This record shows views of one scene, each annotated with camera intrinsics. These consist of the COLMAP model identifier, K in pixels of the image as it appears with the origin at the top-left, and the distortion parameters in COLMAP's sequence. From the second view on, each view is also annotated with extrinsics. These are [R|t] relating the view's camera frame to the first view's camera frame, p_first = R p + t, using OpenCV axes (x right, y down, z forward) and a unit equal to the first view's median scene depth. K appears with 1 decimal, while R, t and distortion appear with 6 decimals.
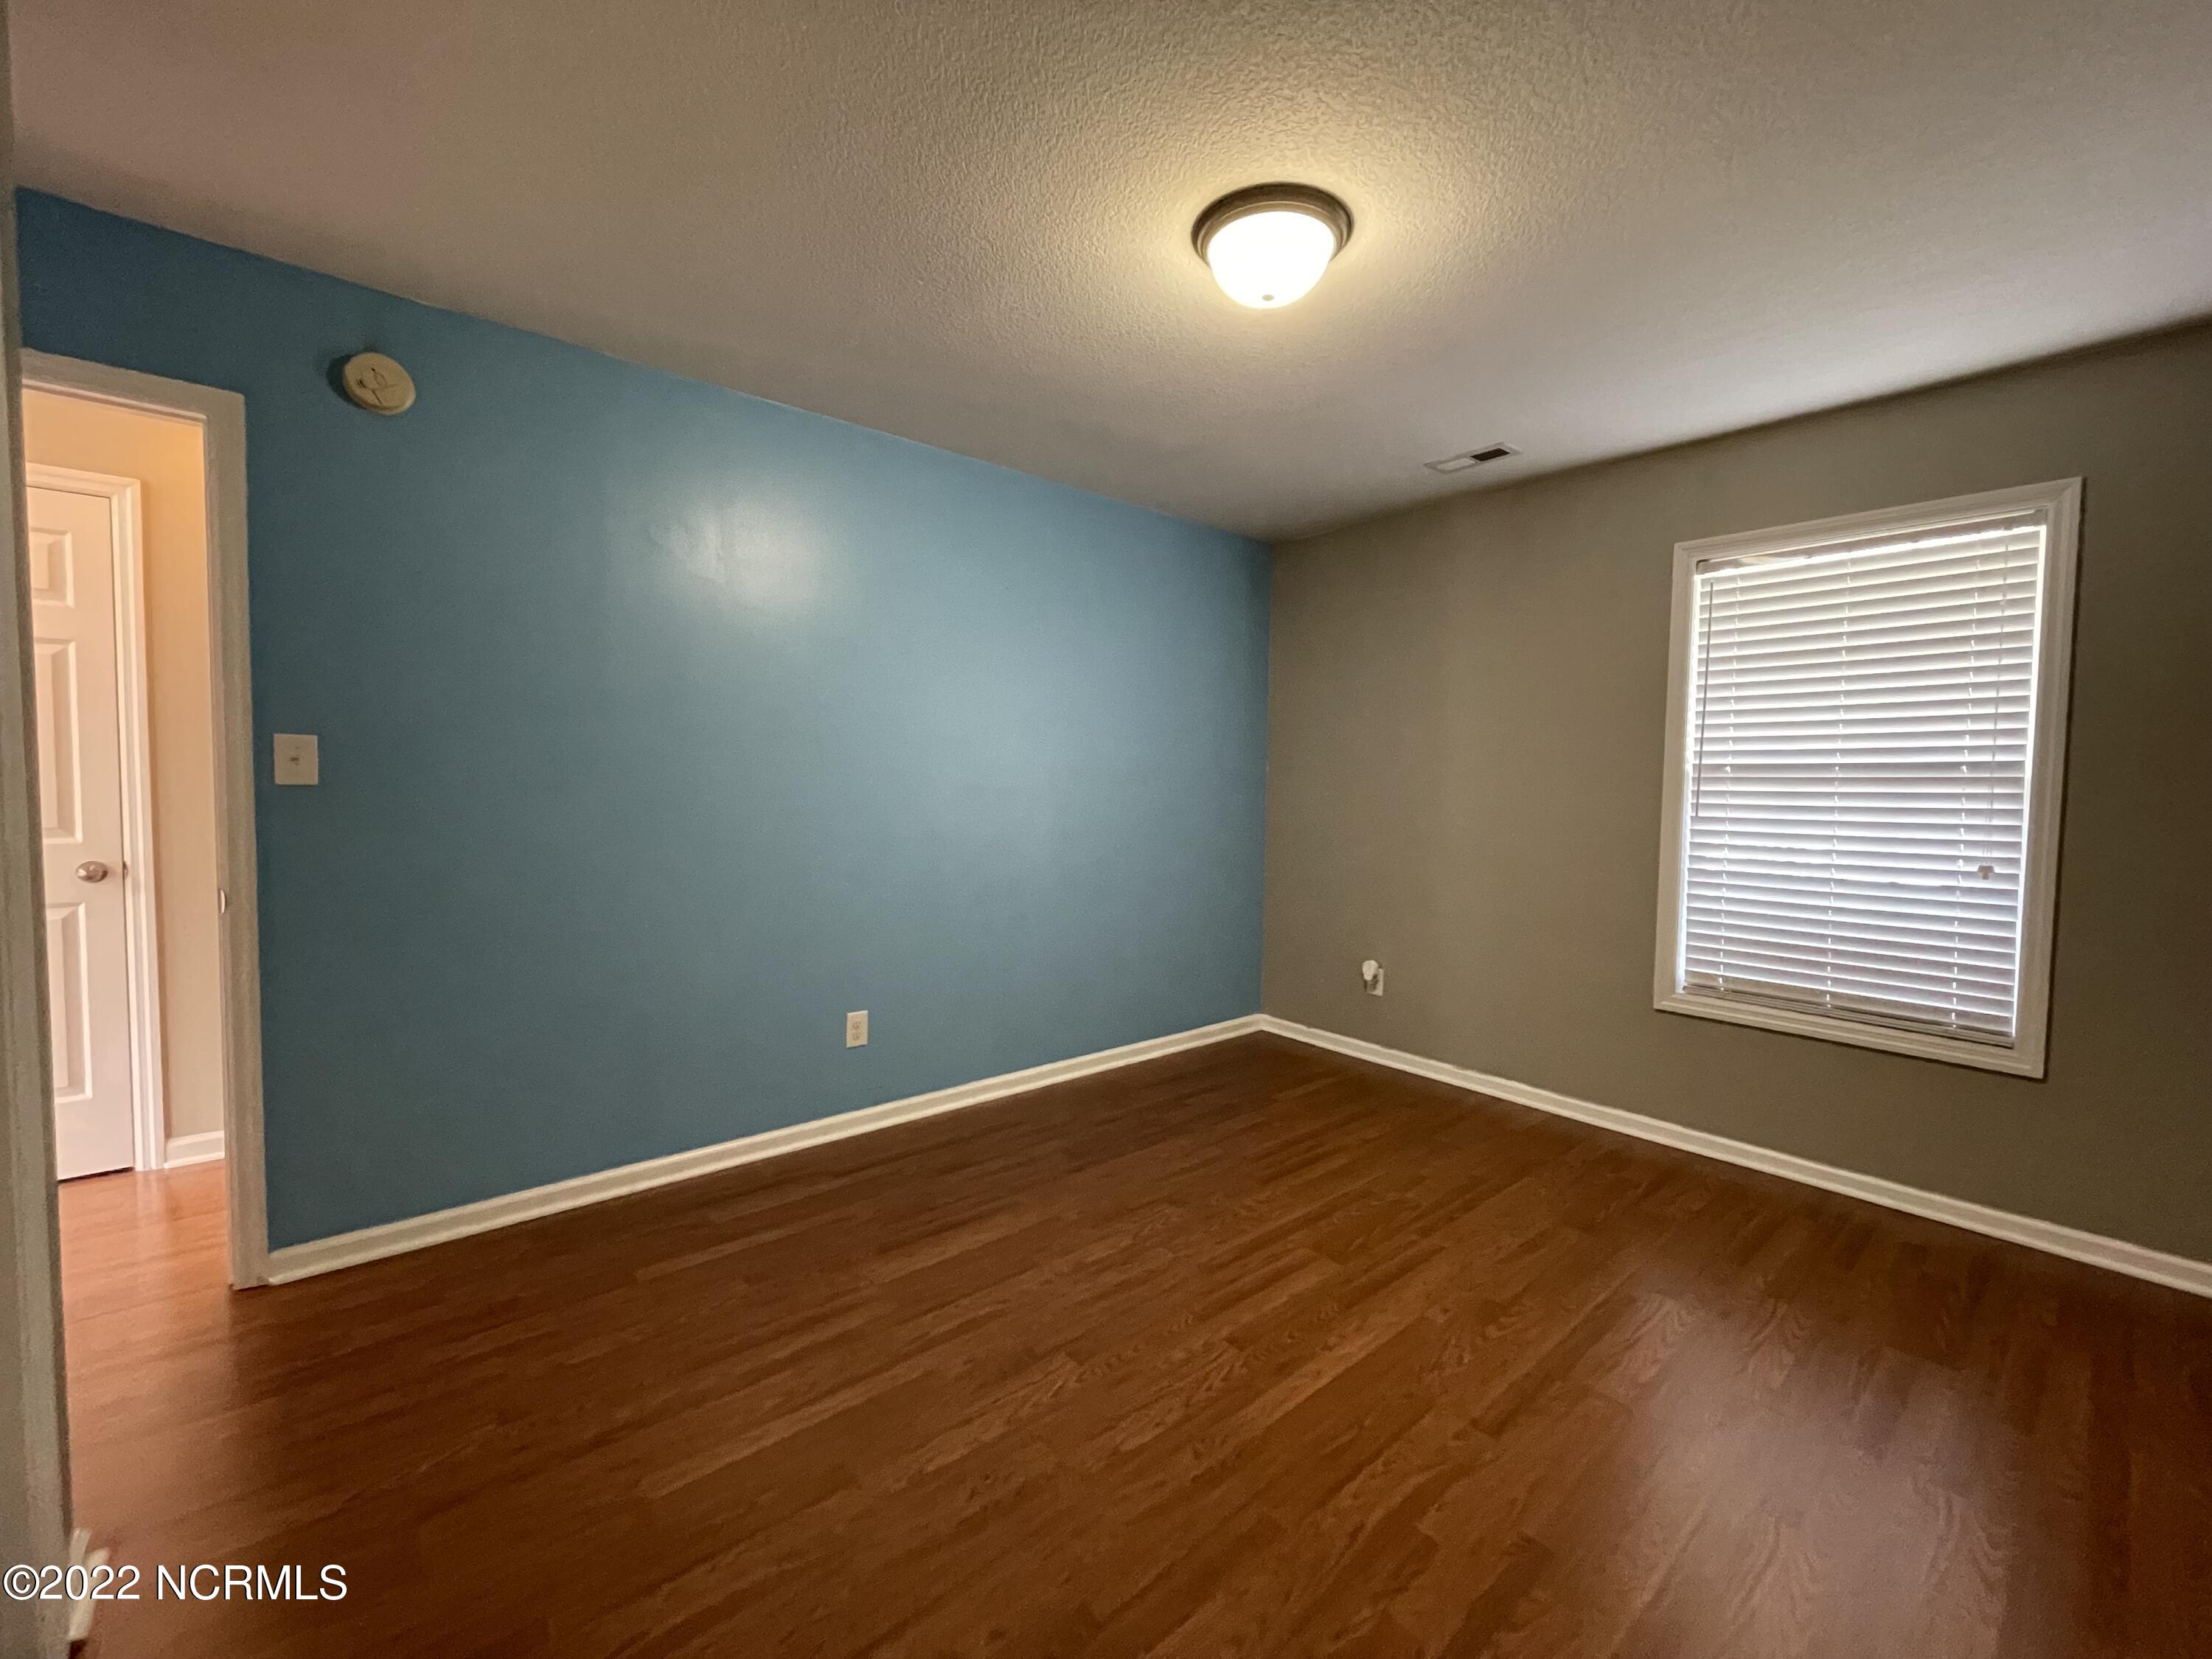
lens RADIAL K [[895.9, 0, 1110.6], [0, 895.9, 826.0], [0, 0, 1]] dist [-0.000628, -0.001343]
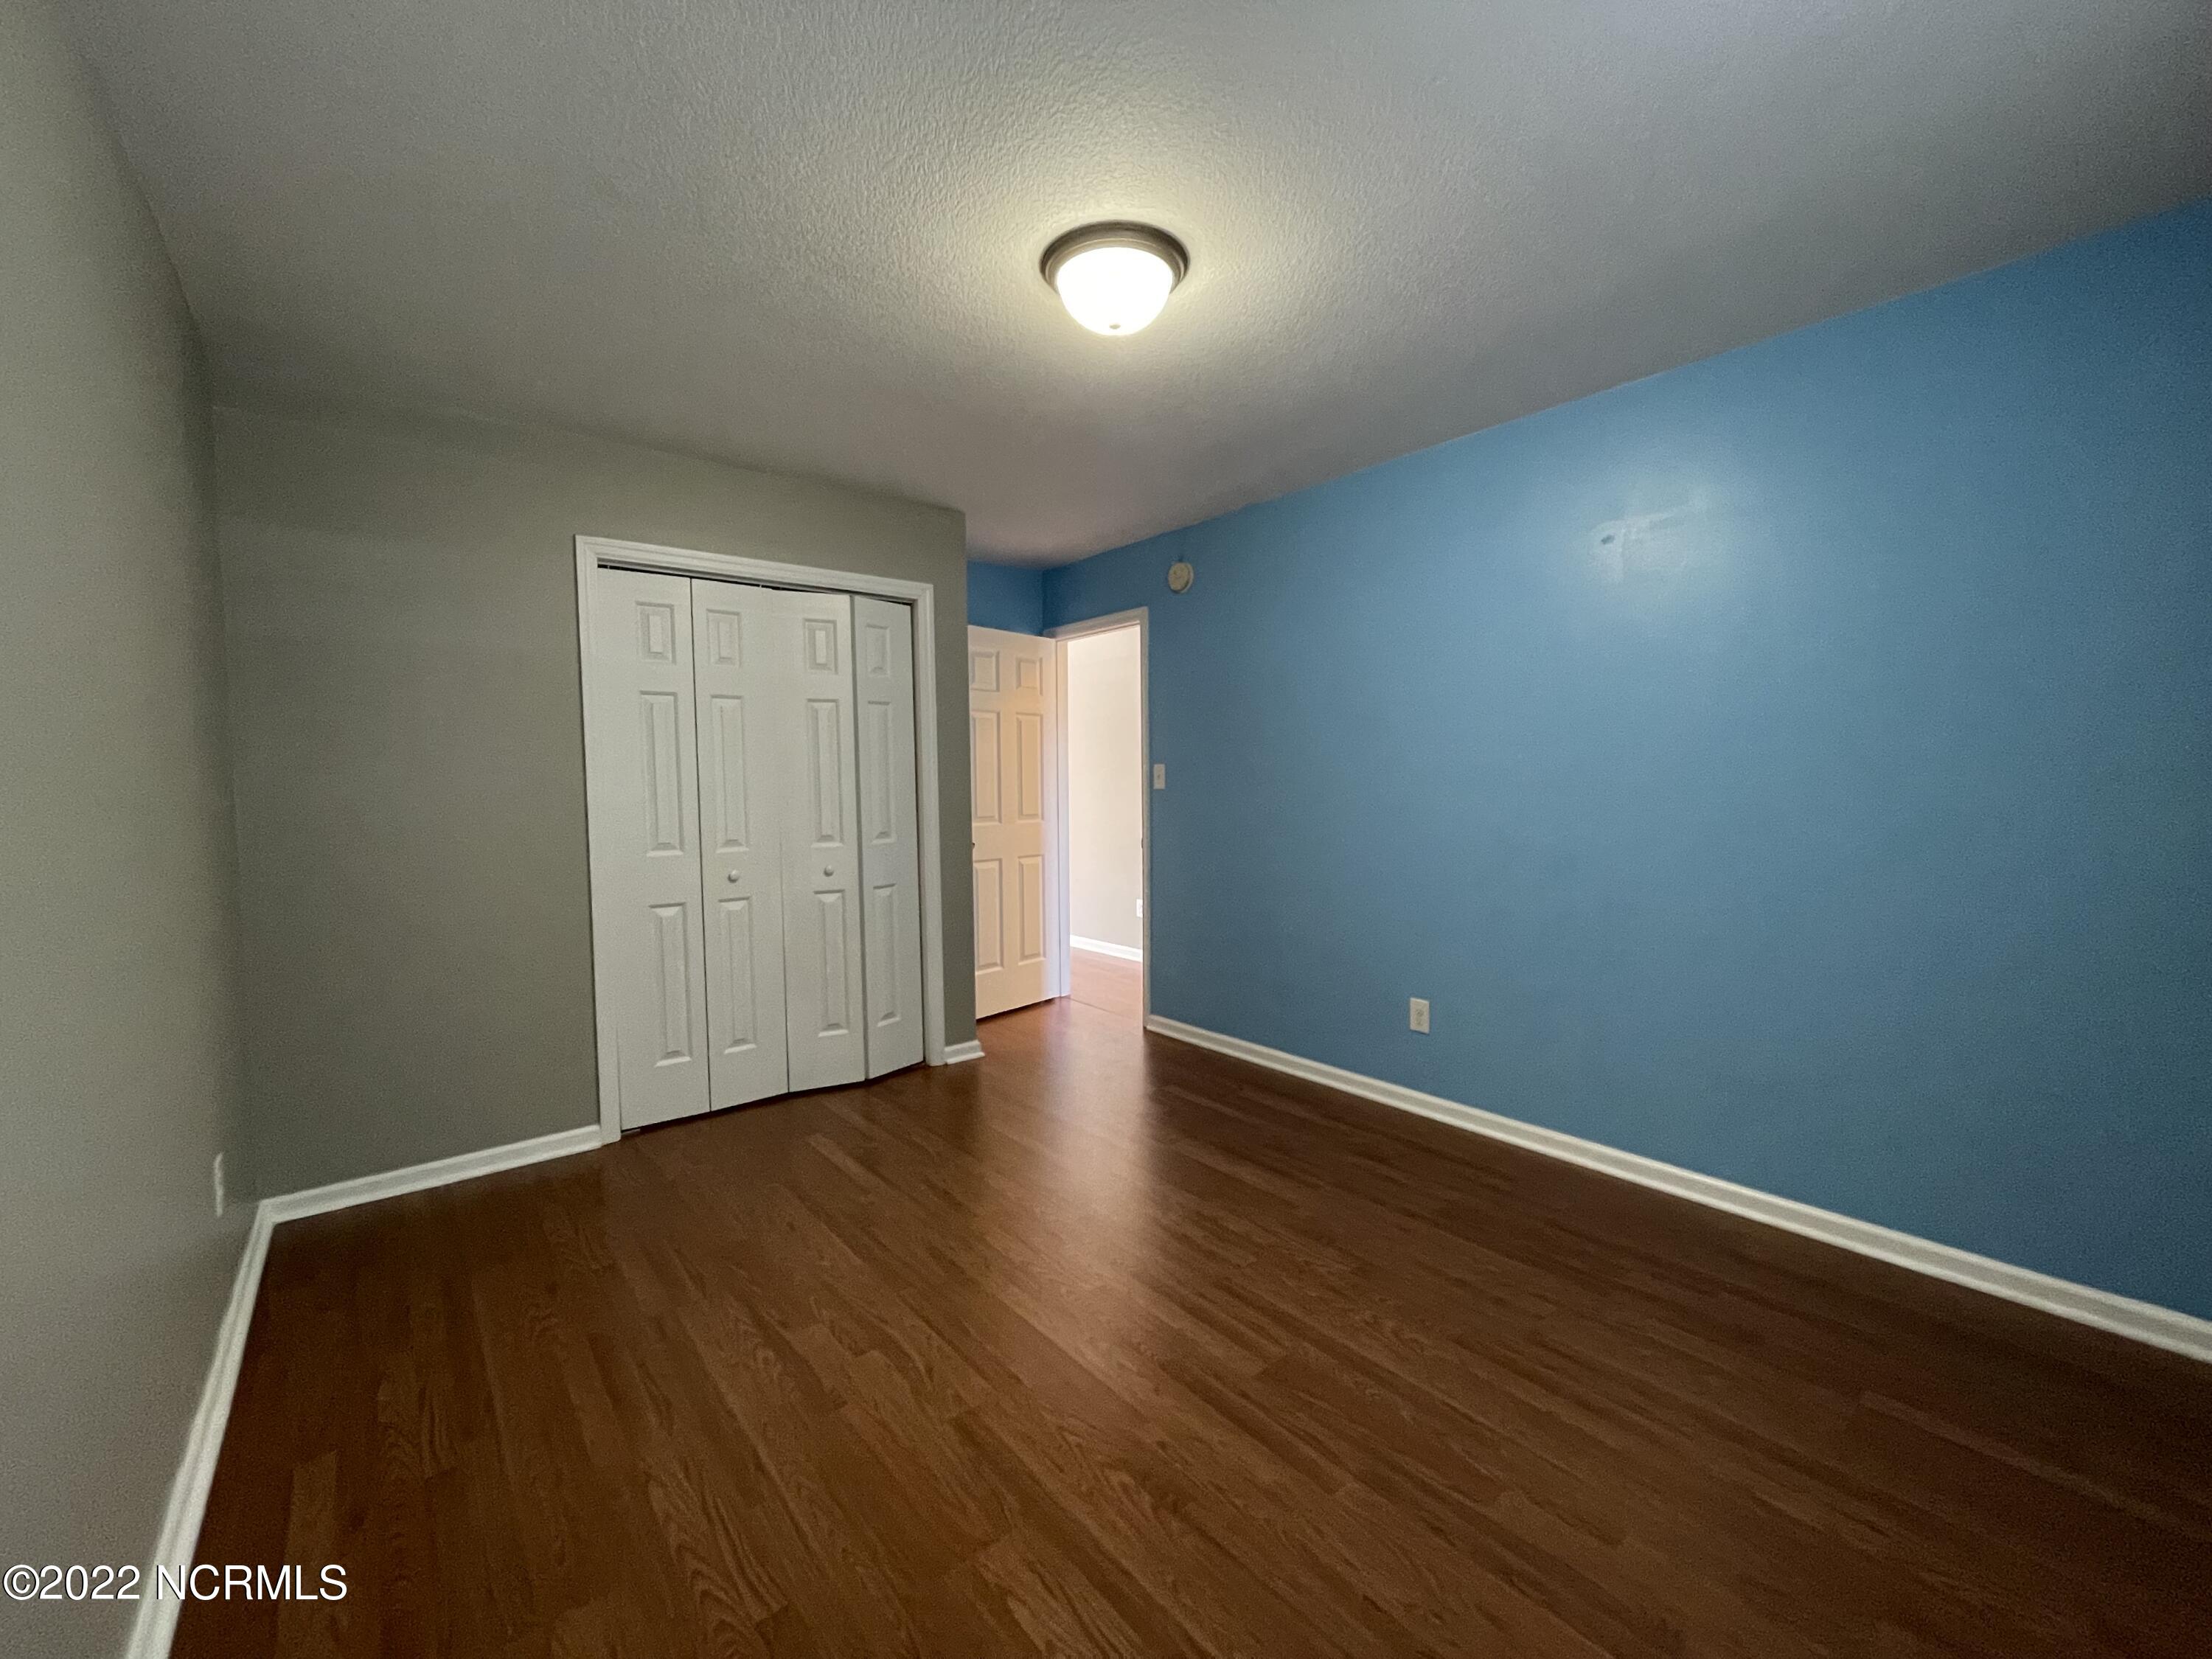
lens RADIAL K [[895.9, 0, 1108.0], [0, 895.9, 825.0], [0, 0, 1]] dist [-0.000628, -0.001343]
pose [[-0.028070, 0.031899, -0.999097, 0.972808], [-0.037886, 0.998739, 0.032952, -0.025448], [0.998888, 0.038777, -0.026826, 0.807222]]
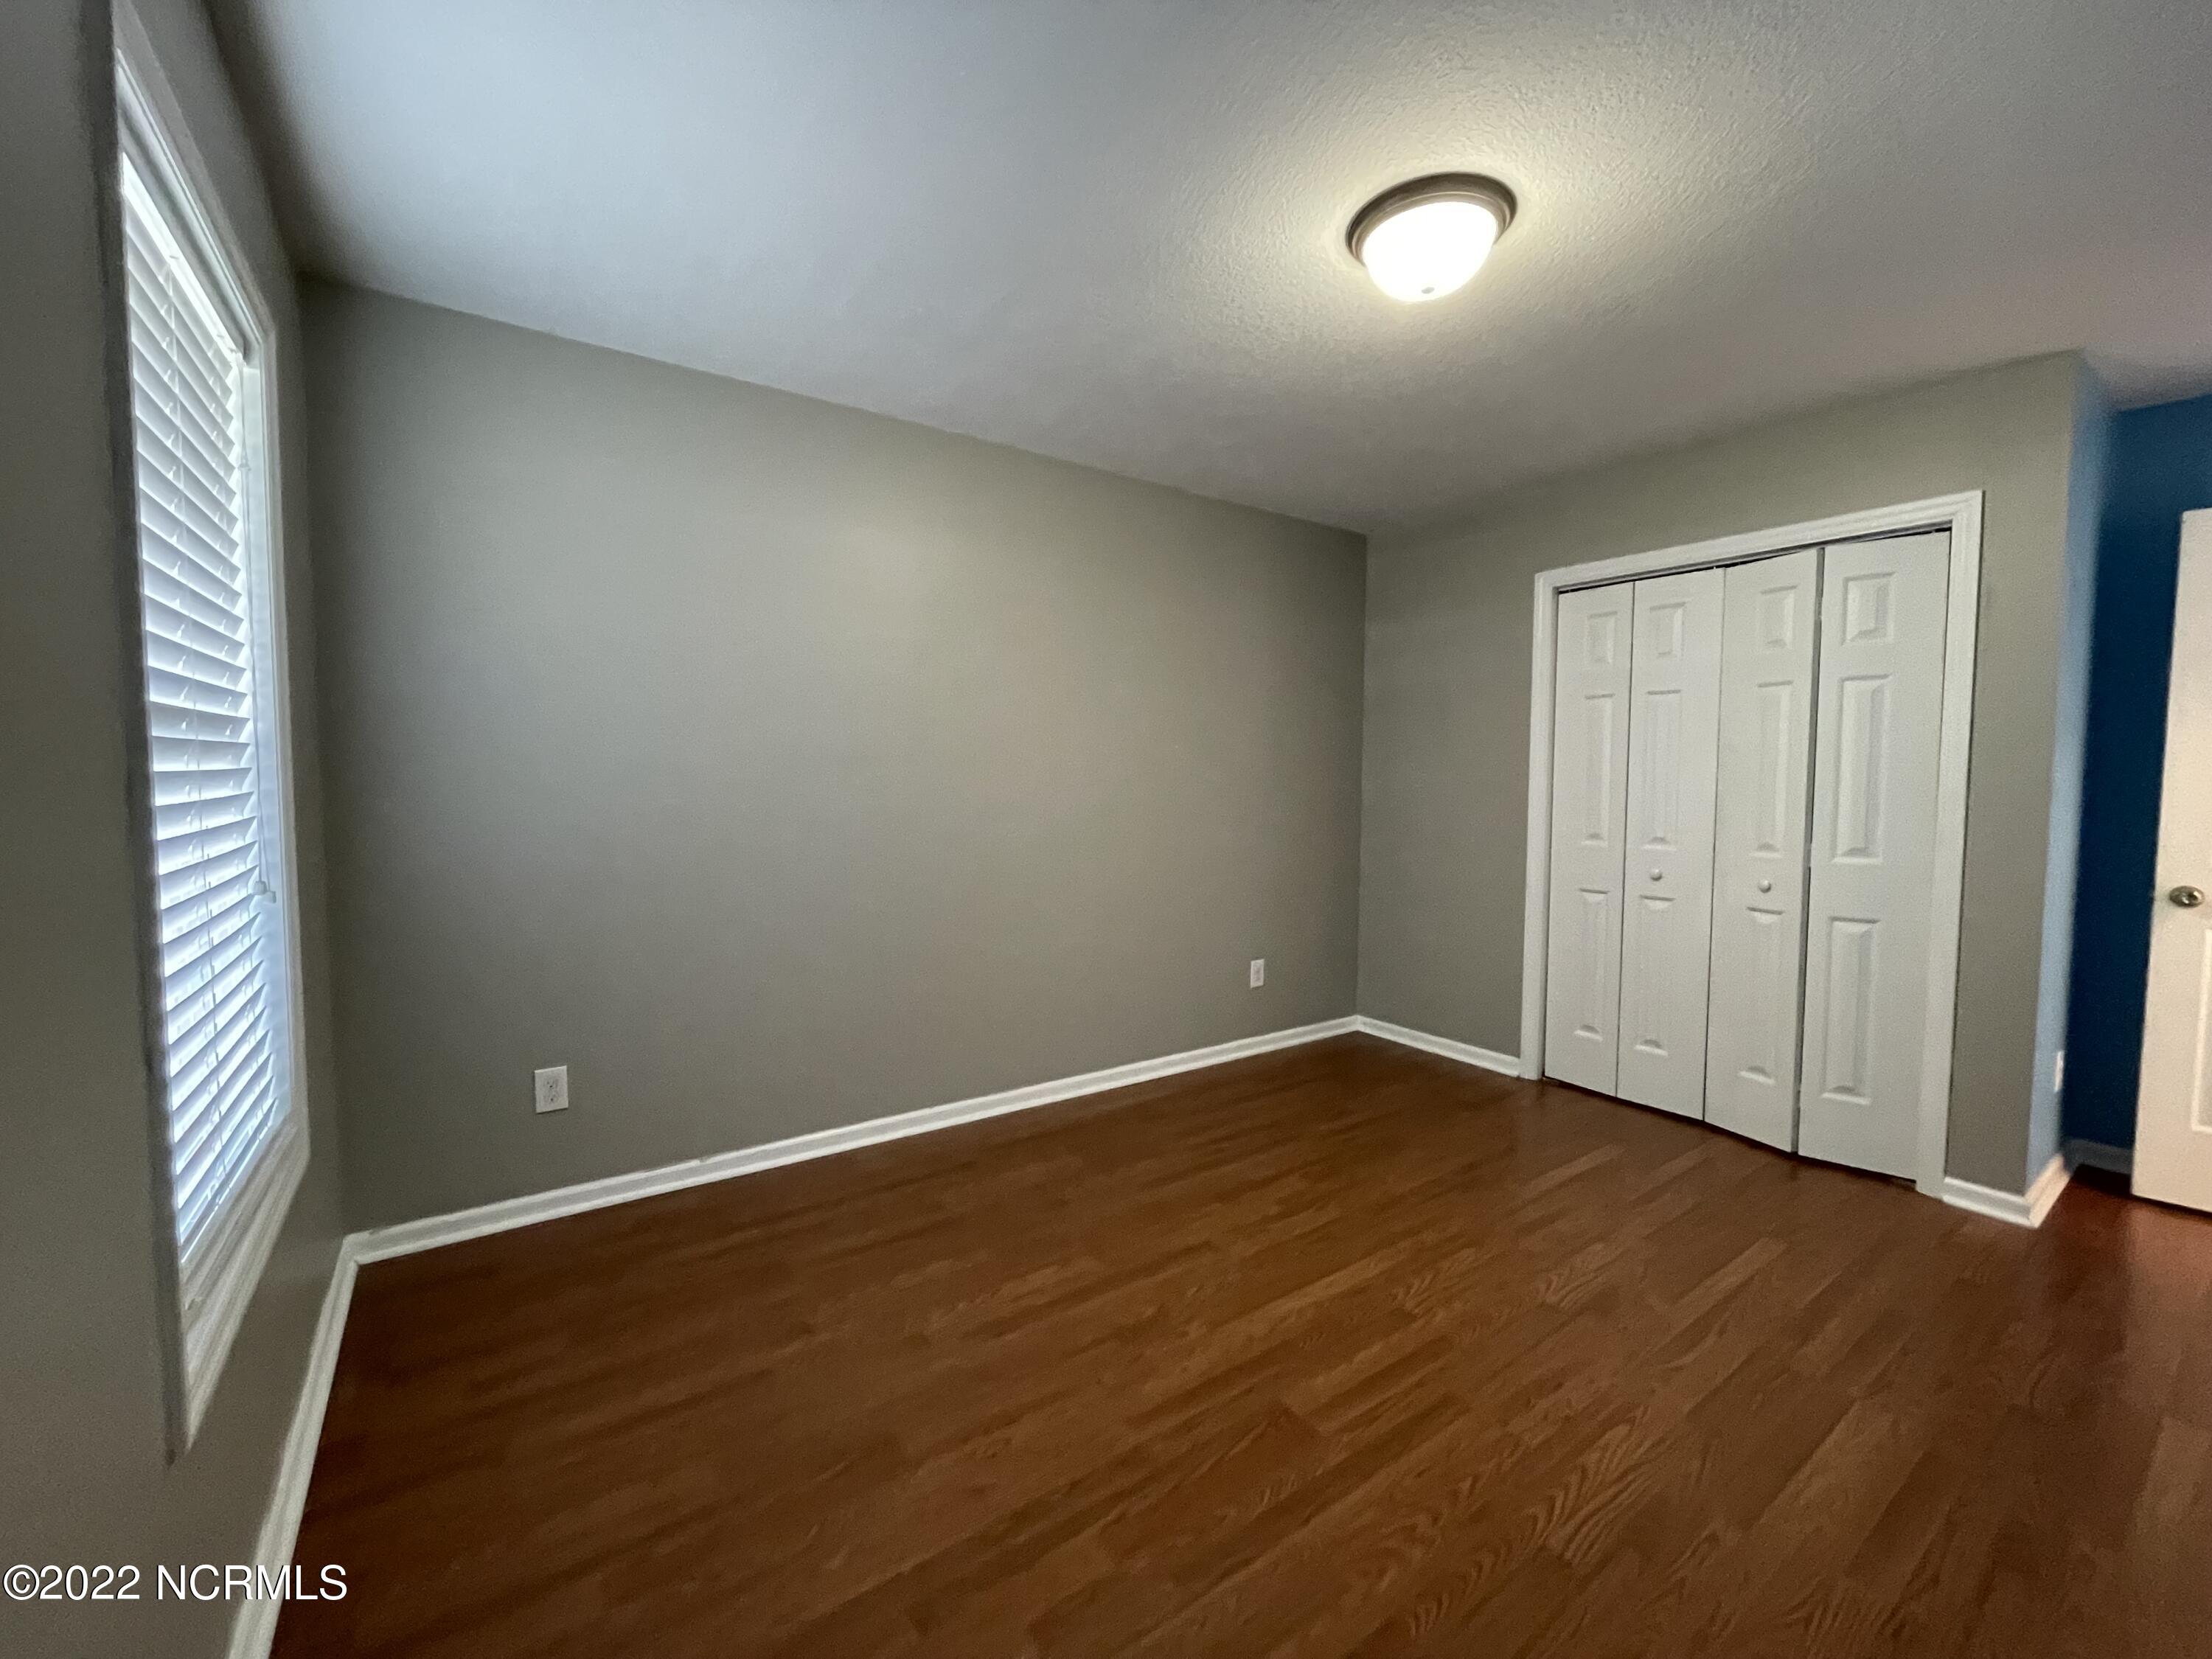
lens RADIAL K [[895.9, 0, 1111.6], [0, 895.9, 822.7], [0, 0, 1]] dist [-0.000628, -0.001343]
pose [[-0.995110, -0.032131, 0.093401, 0.320716], [-0.022434, 0.994421, 0.103069, -0.078703], [-0.096192, 0.100470, -0.990279, 1.603334]]
